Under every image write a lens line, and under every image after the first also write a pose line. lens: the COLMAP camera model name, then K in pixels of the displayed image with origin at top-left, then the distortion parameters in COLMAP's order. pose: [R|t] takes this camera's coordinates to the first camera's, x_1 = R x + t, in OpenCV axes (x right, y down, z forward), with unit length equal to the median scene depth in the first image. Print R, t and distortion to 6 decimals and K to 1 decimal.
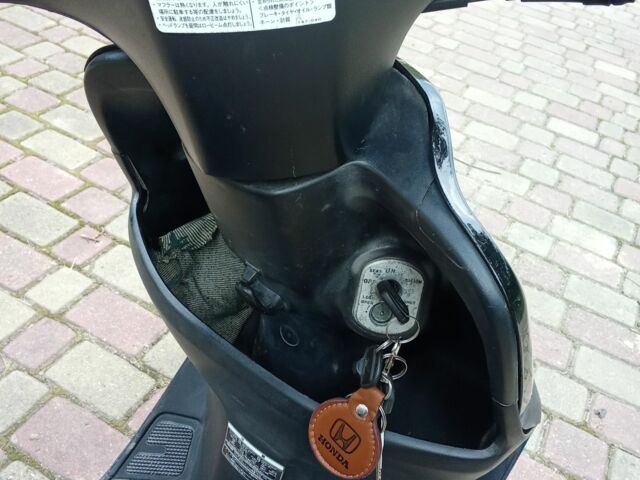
lens RADIAL K [[678.1, 0, 320.0], [0, 678.1, 240.0], [0, 0, 1]] dist [0.114549, -0.205584]
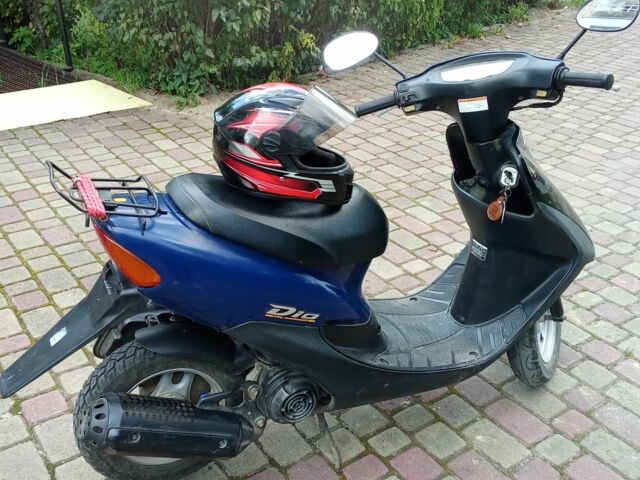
lens RADIAL K [[678.1, 0, 320.0], [0, 678.1, 240.0], [0, 0, 1]] dist [0.114549, -0.205584]
pose [[0.879967, 0.064328, -0.470659, 0.213560], [-0.174505, 0.965290, -0.194330, 0.292293], [0.441822, 0.253136, 0.860648, -0.598422]]
